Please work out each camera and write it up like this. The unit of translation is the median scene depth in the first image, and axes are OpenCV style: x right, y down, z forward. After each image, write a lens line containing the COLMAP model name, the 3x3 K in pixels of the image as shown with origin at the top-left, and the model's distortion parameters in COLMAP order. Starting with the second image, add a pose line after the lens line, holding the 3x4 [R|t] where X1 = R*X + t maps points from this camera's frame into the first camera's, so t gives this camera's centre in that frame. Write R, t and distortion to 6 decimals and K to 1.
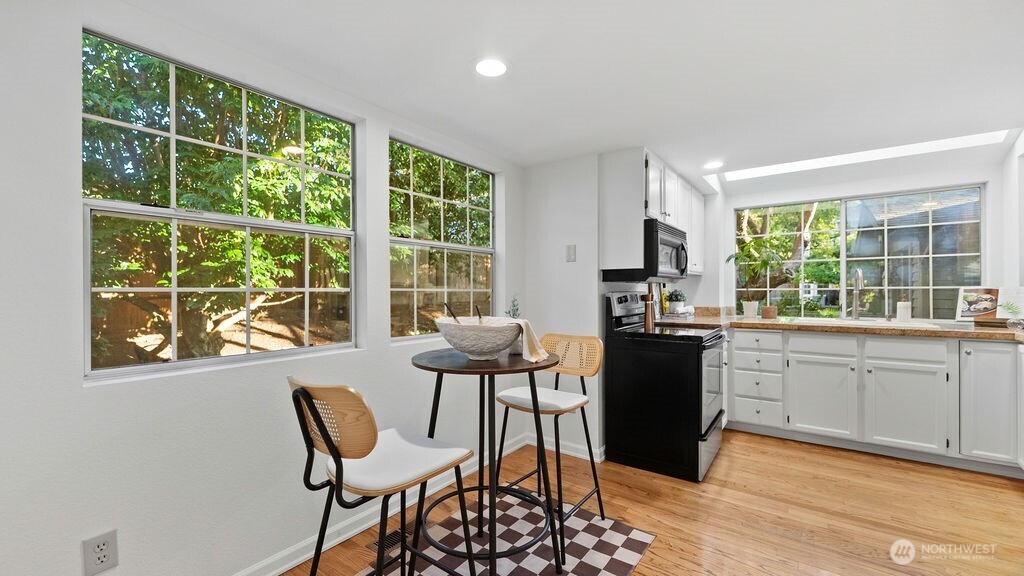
lens RADIAL K [[419.2, 0, 507.3], [0, 419.2, 290.2], [0, 0, 1]] dist [-0.004847, 0.001093]
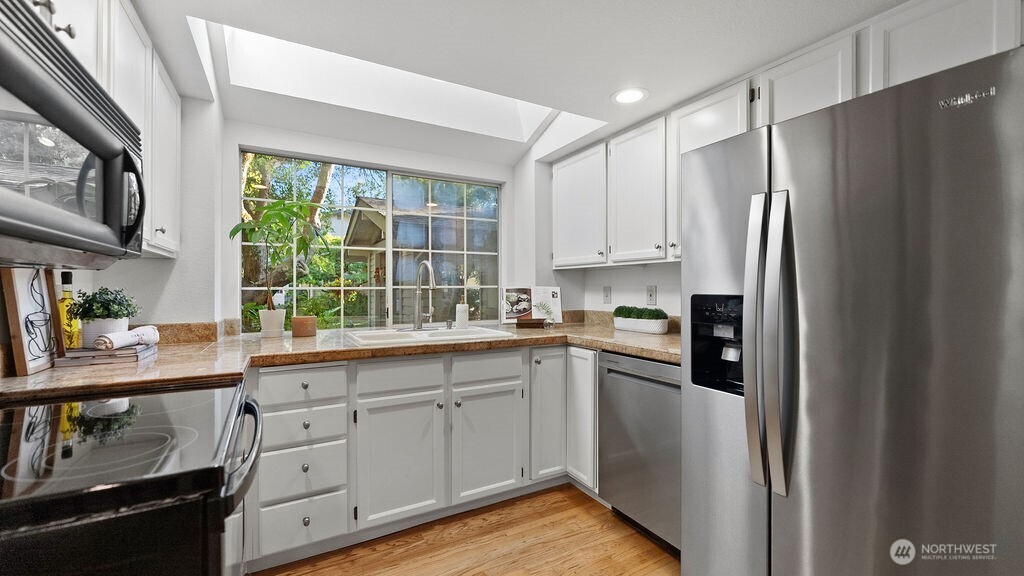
lens RADIAL K [[419.2, 0, 513.1], [0, 419.2, 288.7], [0, 0, 1]] dist [-0.004847, 0.001093]
pose [[0.412014, 0.002187, 0.911175, 0.248451], [-0.001177, 0.999998, -0.001868, -0.000911], [-0.911177, -0.000303, 0.412016, 0.597404]]
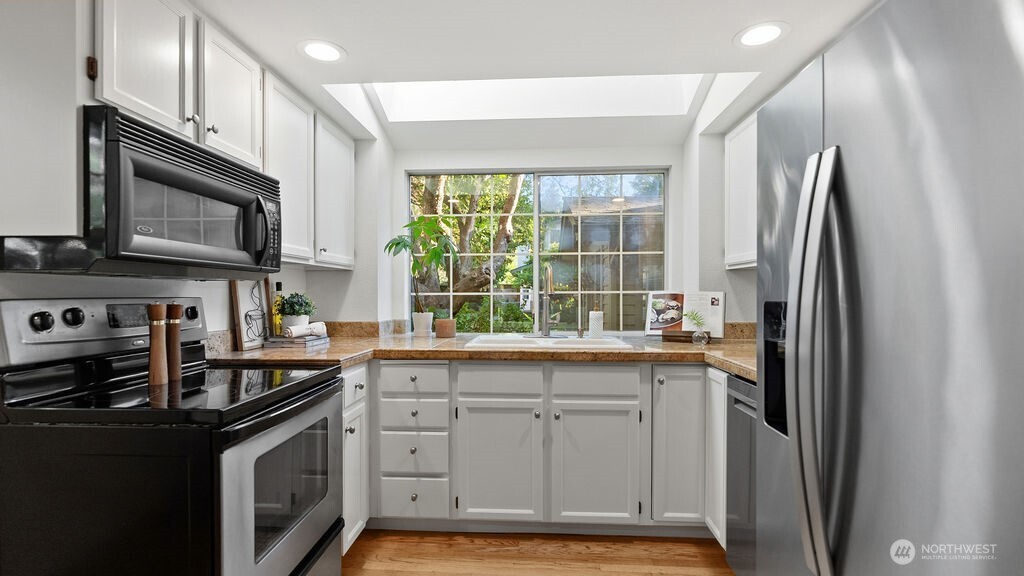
lens RADIAL K [[473.4, 0, 505.5], [0, 473.4, 301.9], [0, 0, 1]] dist [-0.003937, -0.000772]
pose [[0.842607, -0.006042, 0.538495, 0.376534], [-0.002239, 0.999889, 0.014721, -0.000518], [-0.538525, -0.013610, 0.842500, 0.394460]]
